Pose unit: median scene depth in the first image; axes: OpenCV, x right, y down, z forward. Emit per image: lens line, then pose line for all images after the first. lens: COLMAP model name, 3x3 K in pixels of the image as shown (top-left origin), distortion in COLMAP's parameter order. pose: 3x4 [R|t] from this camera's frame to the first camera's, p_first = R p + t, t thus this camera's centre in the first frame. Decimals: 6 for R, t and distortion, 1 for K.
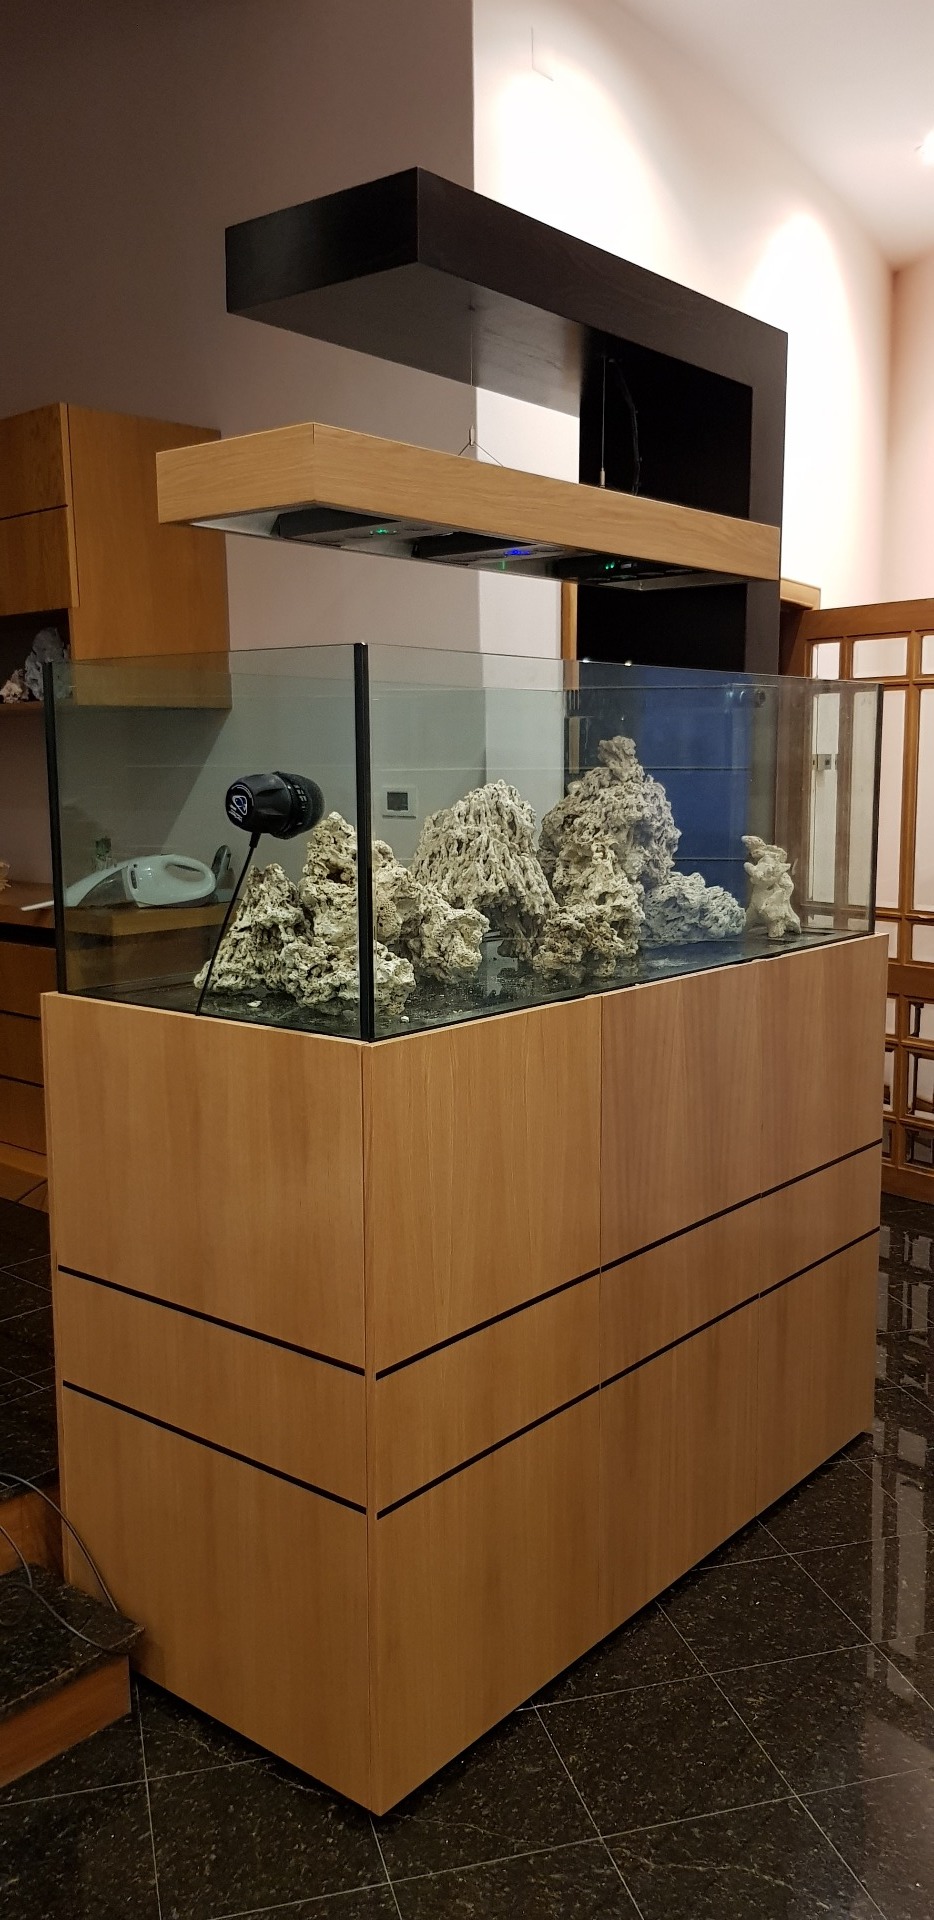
lens RADIAL K [[1531.4, 0, 467.2], [0, 1531.4, 961.1], [0, 0, 1]] dist [-0.000518, -0.010925]
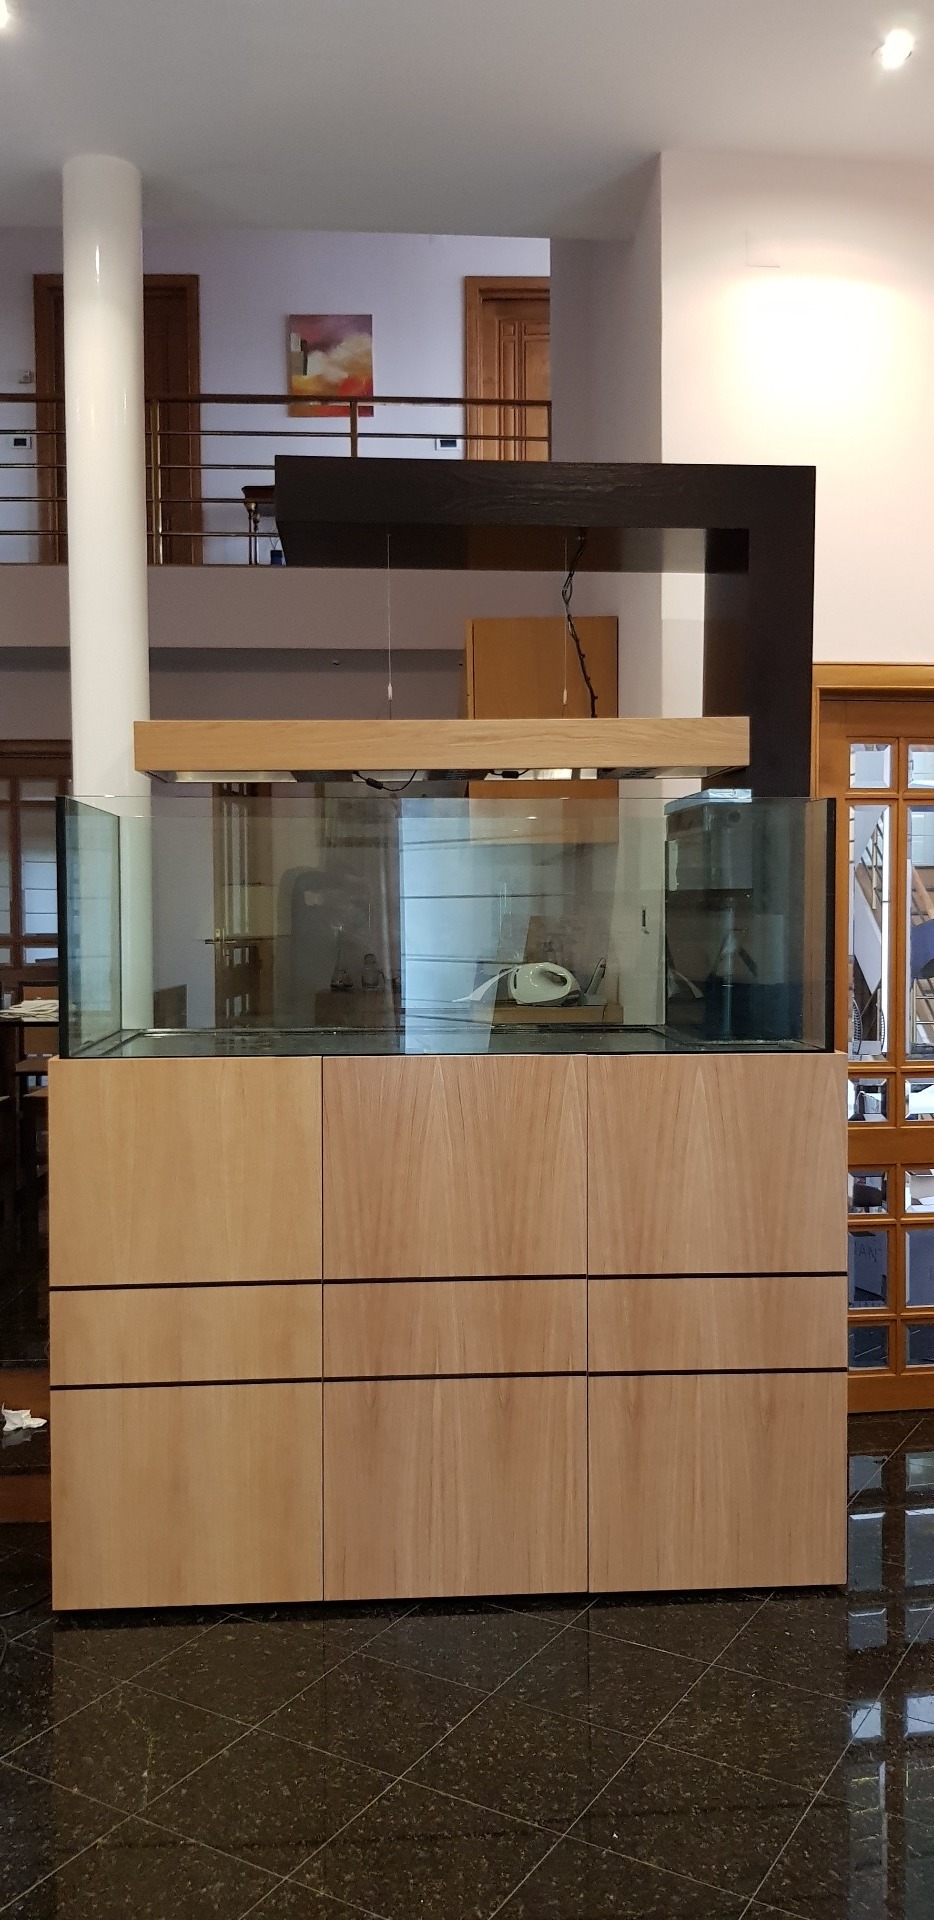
lens RADIAL K [[1518.6, 0, 468.6], [0, 1518.6, 967.9], [0, 0, 1]] dist [-0.000866, -0.003051]
pose [[0.686766, 0.036969, -0.725938, 1.180031], [-0.104588, 0.993339, -0.048357, -0.002147], [0.719315, 0.109135, 0.686059, 0.246302]]
